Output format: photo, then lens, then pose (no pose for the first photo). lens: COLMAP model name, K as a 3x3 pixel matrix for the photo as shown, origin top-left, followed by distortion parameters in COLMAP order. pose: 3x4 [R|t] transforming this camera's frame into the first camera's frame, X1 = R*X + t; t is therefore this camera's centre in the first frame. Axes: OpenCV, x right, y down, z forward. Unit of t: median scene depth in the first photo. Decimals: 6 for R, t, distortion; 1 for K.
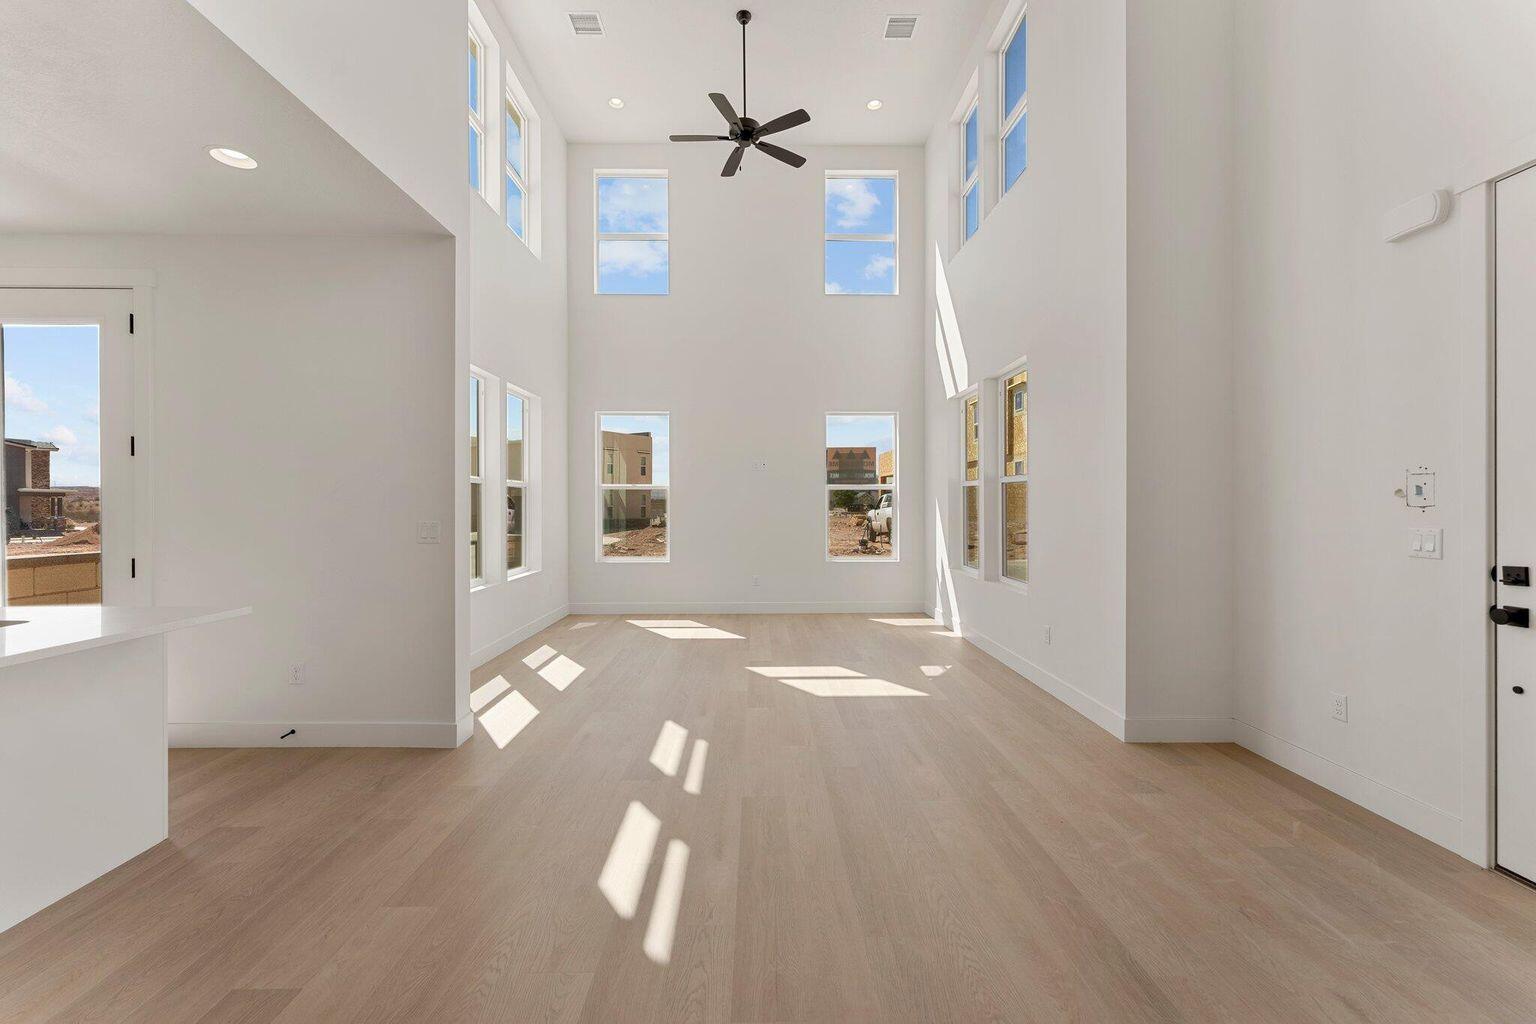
lens RADIAL K [[628.4, 0, 771.0], [0, 628.4, 504.1], [0, 0, 1]] dist [0.003477, 0.000396]
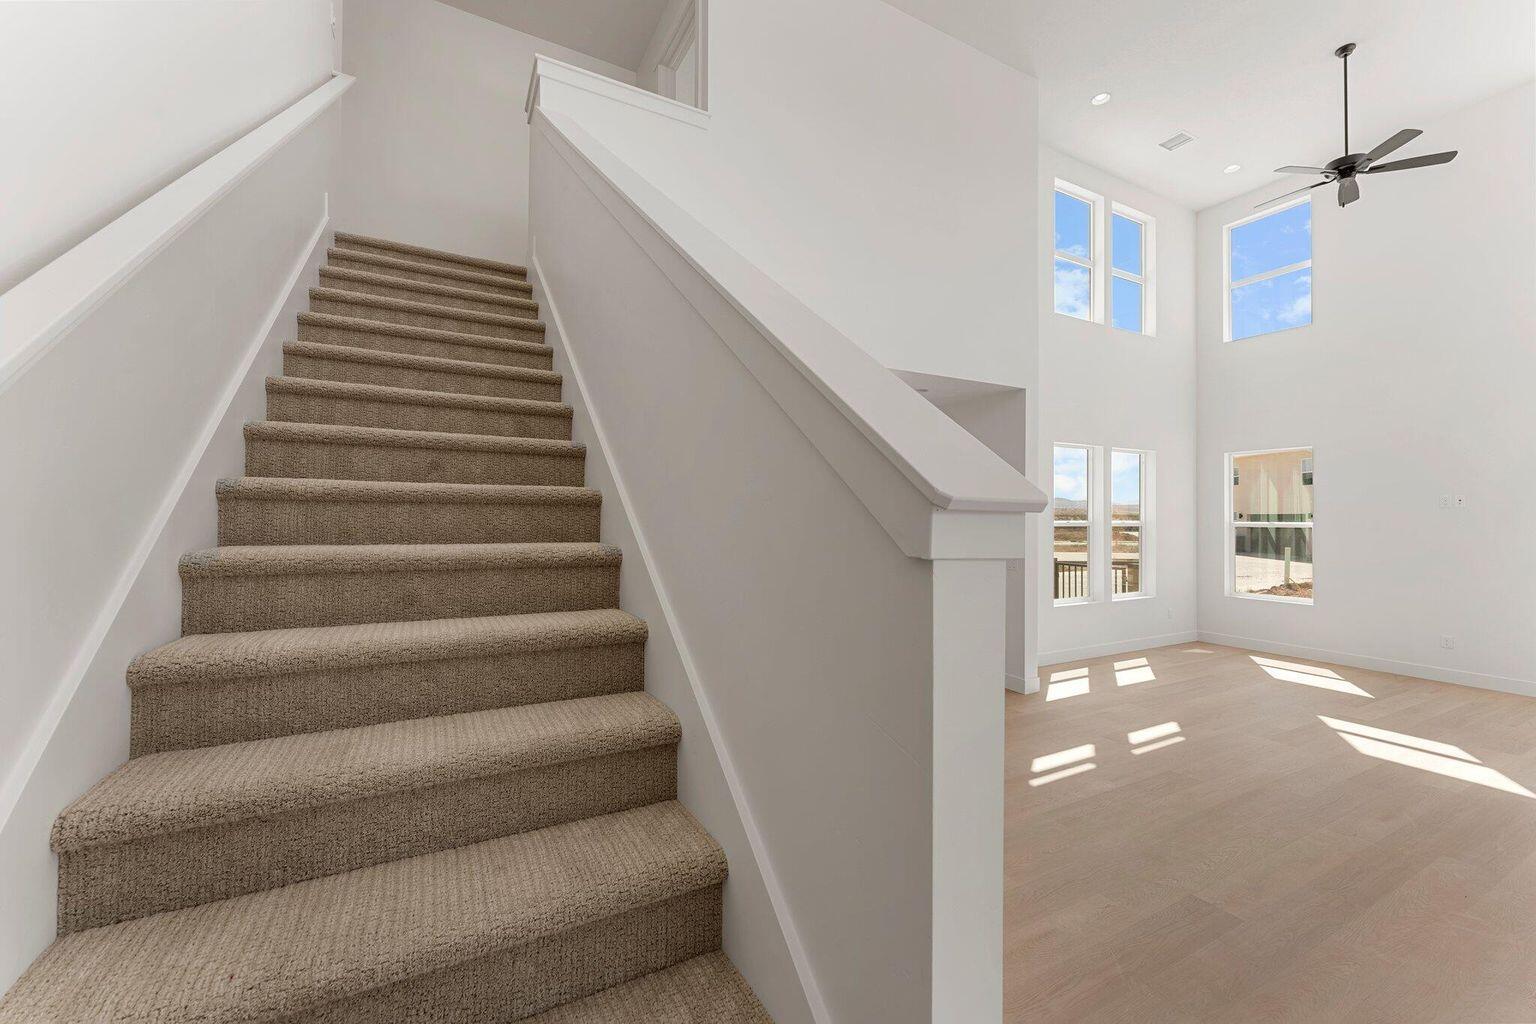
lens RADIAL K [[628.4, 0, 771.0], [0, 628.4, 504.1], [0, 0, 1]] dist [0.003477, 0.000396]
pose [[0.473654, -0.010626, -0.880647, 0.405154], [-0.008077, 0.999833, -0.016409, -0.052721], [0.880674, 0.014886, 0.473489, -0.241327]]
